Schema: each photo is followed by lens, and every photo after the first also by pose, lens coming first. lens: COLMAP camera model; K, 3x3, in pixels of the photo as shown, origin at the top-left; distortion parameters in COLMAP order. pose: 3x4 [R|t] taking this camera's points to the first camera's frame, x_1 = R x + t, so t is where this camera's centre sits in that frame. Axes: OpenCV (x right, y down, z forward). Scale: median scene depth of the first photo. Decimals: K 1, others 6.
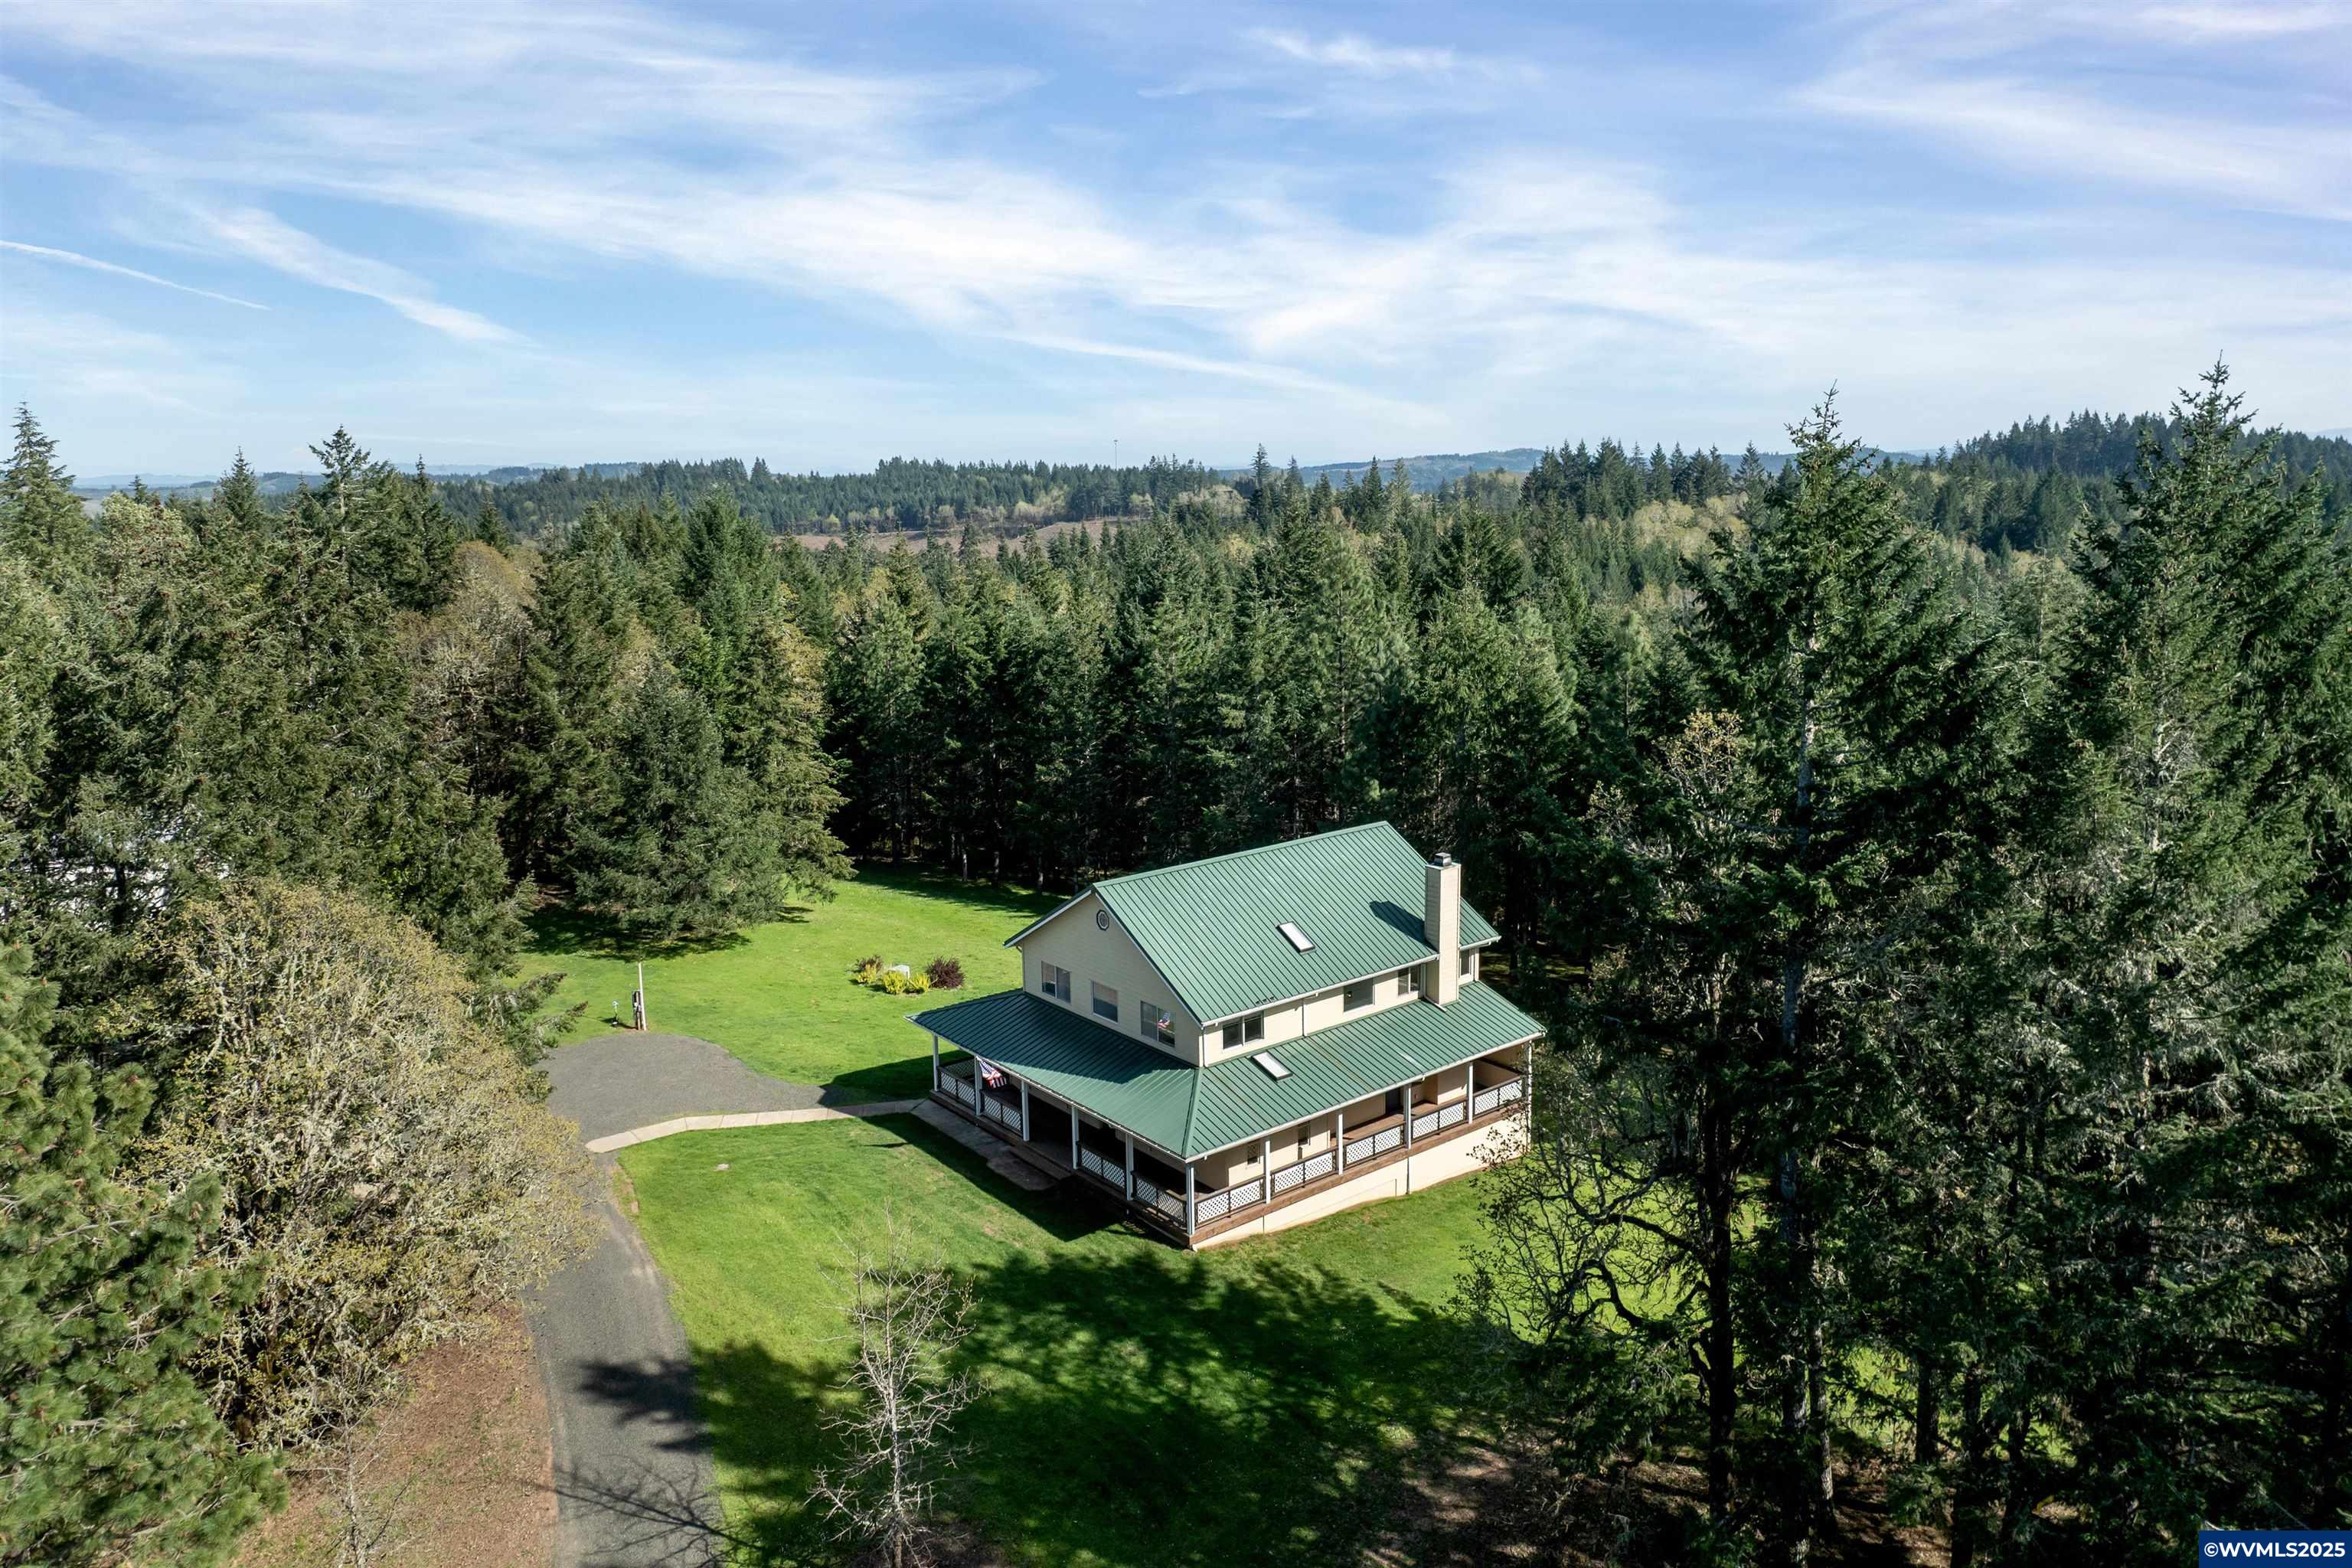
lens RADIAL K [[1617.9, 0, 1182.1], [0, 1617.9, 797.4], [0, 0, 1]] dist [-0.033350, 0.003009]
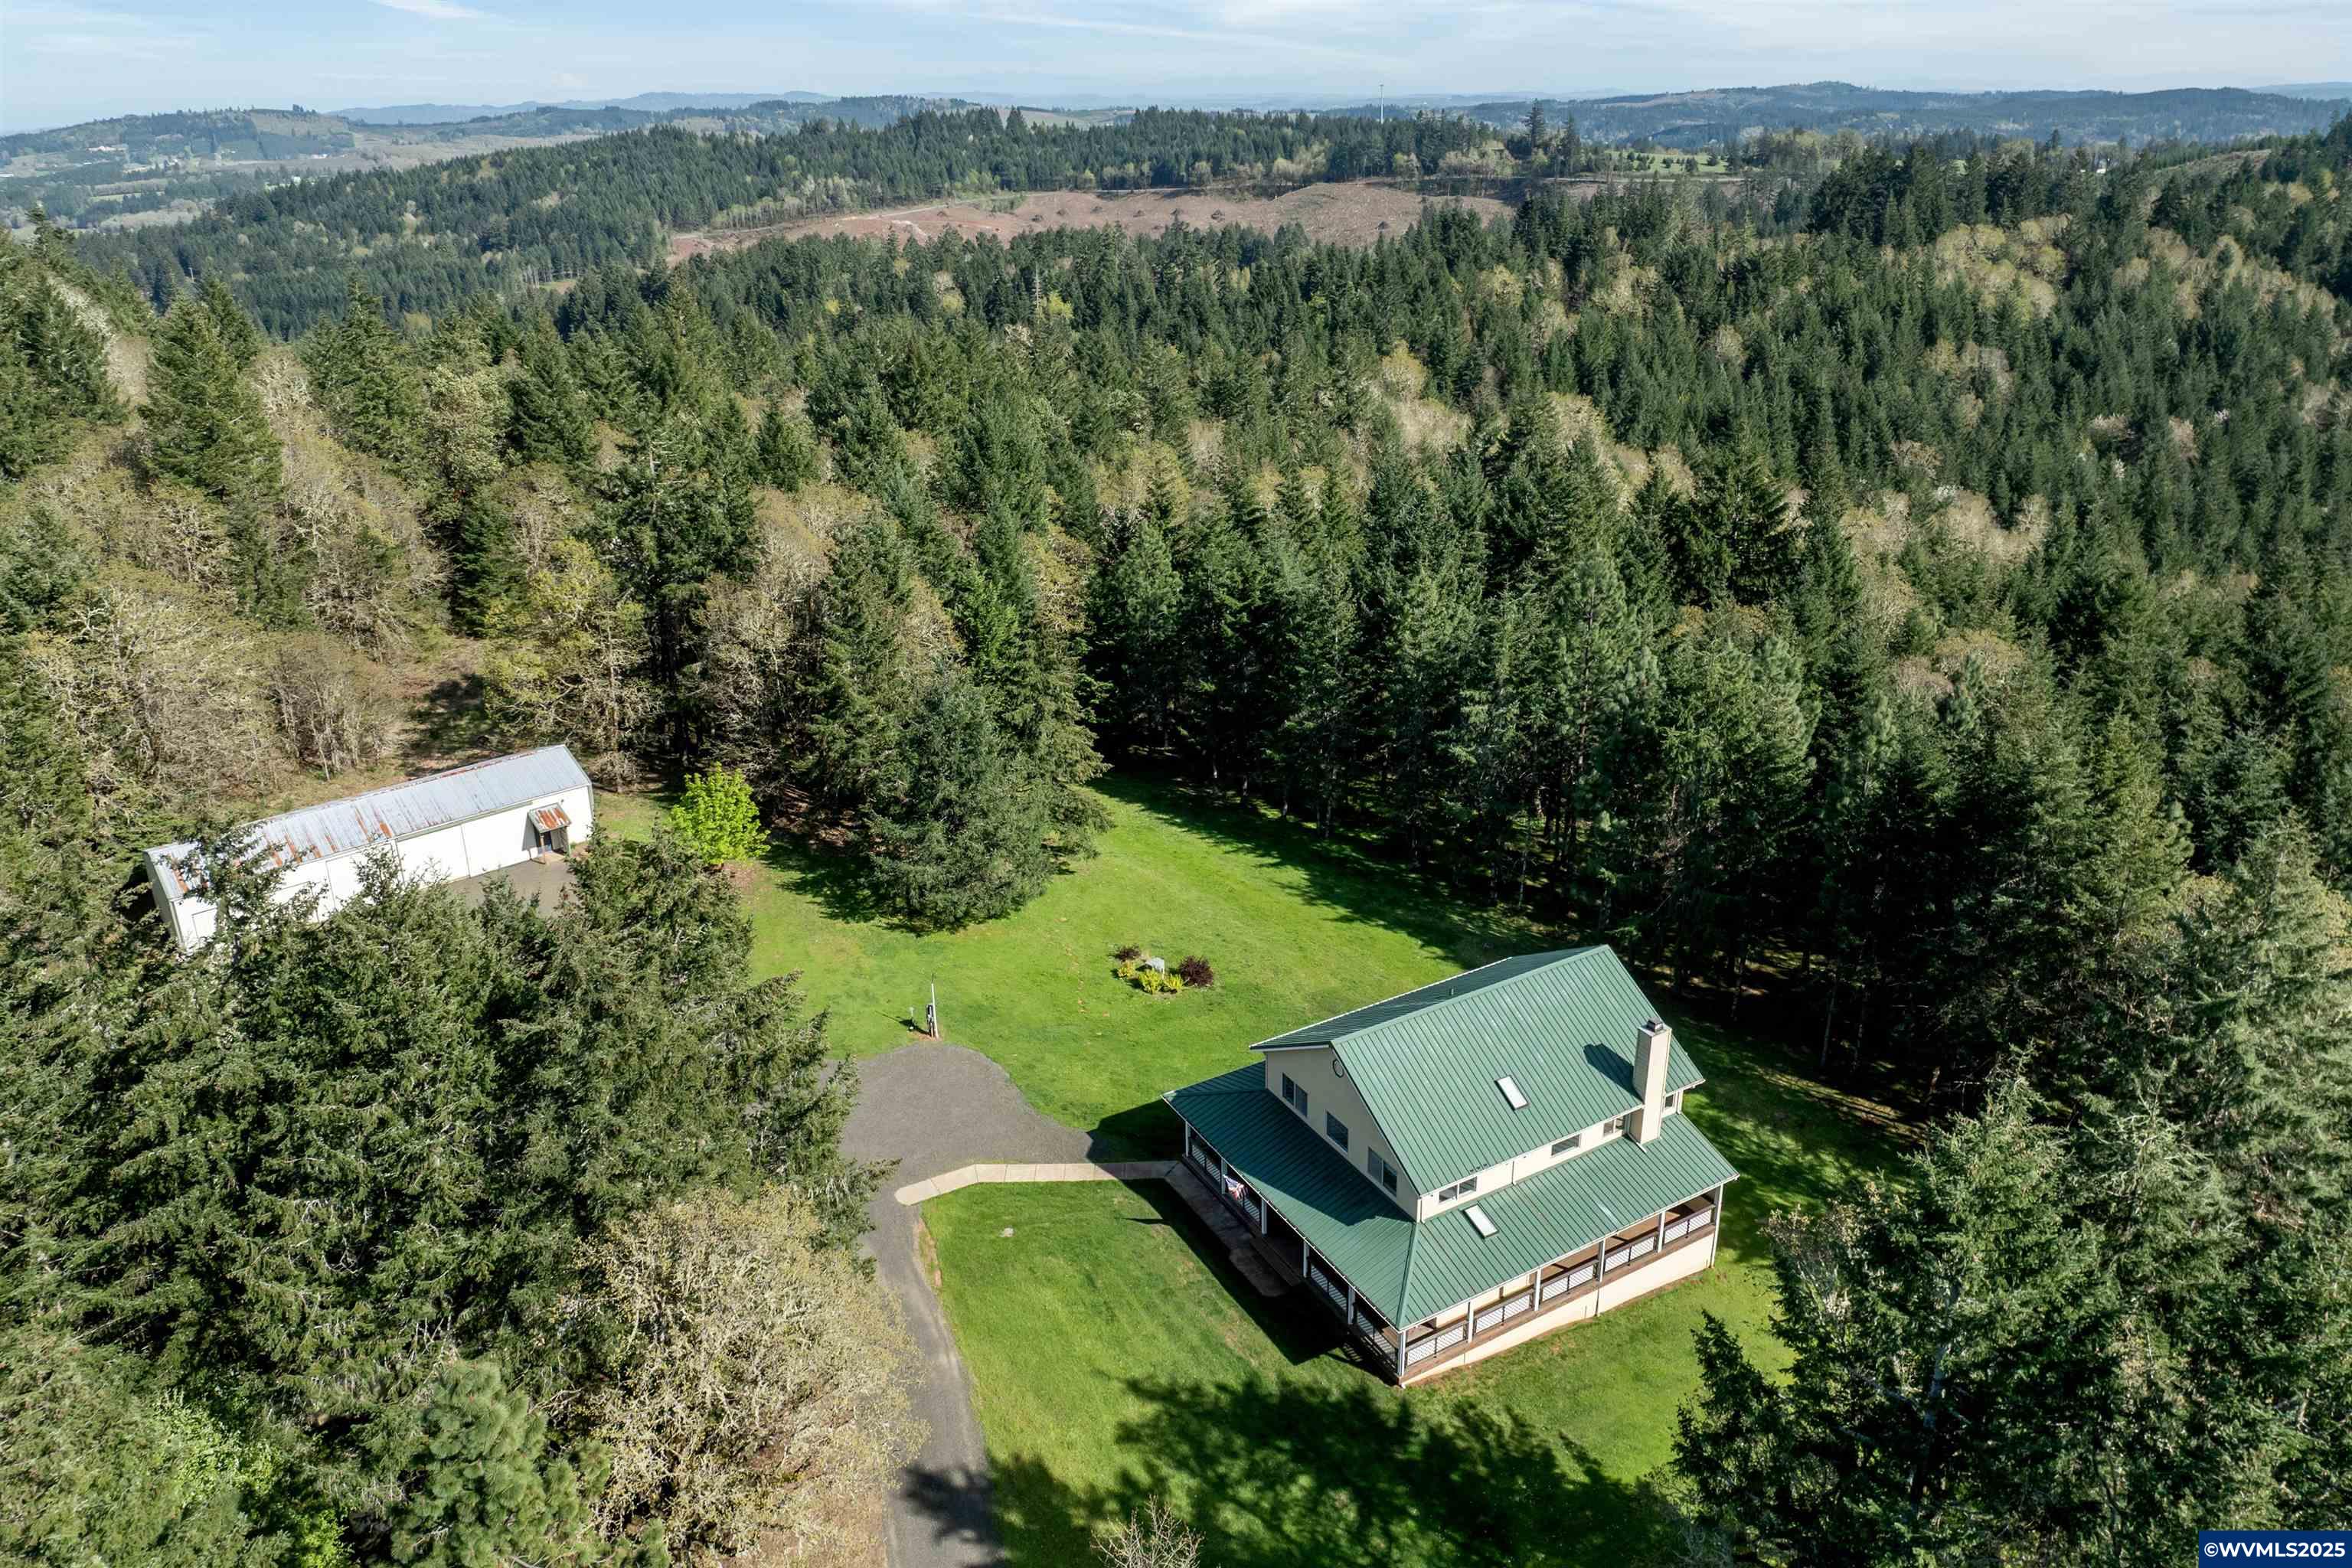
lens RADIAL K [[1617.9, 0, 1191.9], [0, 1617.9, 724.7], [0, 0, 1]] dist [-0.033350, 0.003009]
pose [[0.989041, 0.055750, -0.136714, -0.009431], [-0.025496, 0.976549, 0.213779, -0.368173], [0.145426, -0.207950, 0.967268, -0.047084]]
